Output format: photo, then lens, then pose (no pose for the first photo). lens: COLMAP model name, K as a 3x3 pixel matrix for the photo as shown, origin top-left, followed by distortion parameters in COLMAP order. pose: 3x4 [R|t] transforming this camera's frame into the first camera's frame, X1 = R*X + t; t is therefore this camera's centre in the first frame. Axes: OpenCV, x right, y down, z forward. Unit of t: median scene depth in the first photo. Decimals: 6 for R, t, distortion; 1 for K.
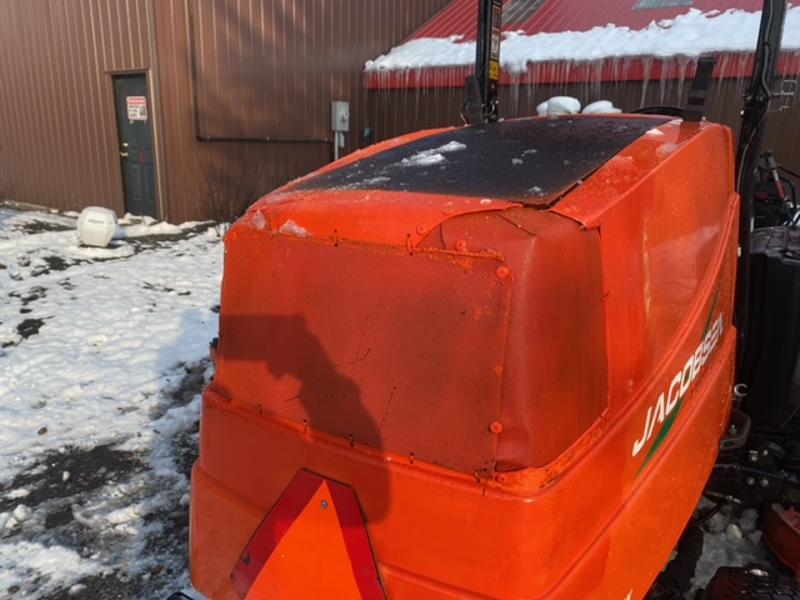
lens RADIAL K [[606.4, 0, 379.0], [0, 606.4, 300.6], [0, 0, 1]] dist [0.018504, -0.006864]
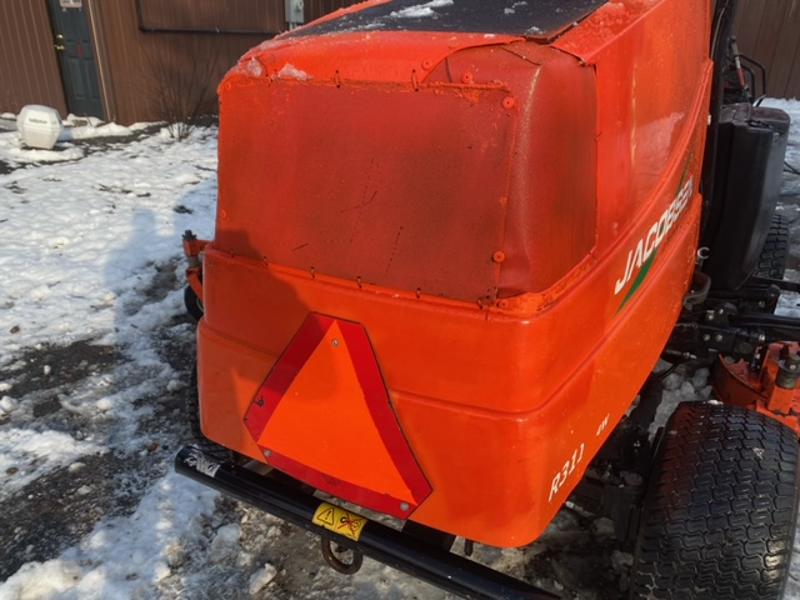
lens RADIAL K [[608.4, 0, 387.2], [0, 608.4, 296.8], [0, 0, 1]] dist [0.016185, 0.001600]
pose [[0.996883, -0.033362, 0.071490, -0.033366], [0.022598, 0.988967, 0.146401, 0.047269], [-0.075586, -0.144329, 0.986639, -0.021570]]
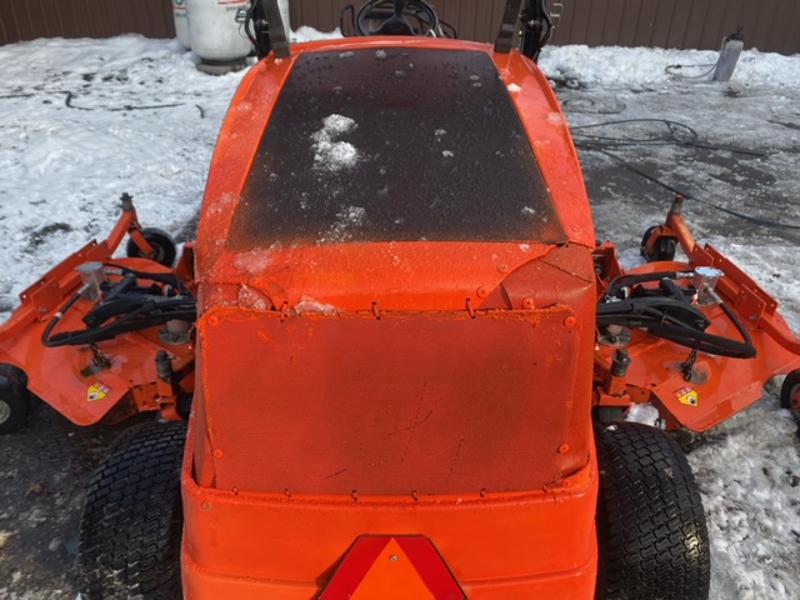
lens RADIAL K [[615.0, 0, 400.0], [0, 615.0, 300.0], [0, 0, 1]] dist [0.029618, 0.000511]
pose [[0.839210, -0.266663, 0.473939, -0.211241], [0.151700, 0.951718, 0.266870, -0.160138], [-0.522221, -0.152063, 0.839144, 0.096590]]
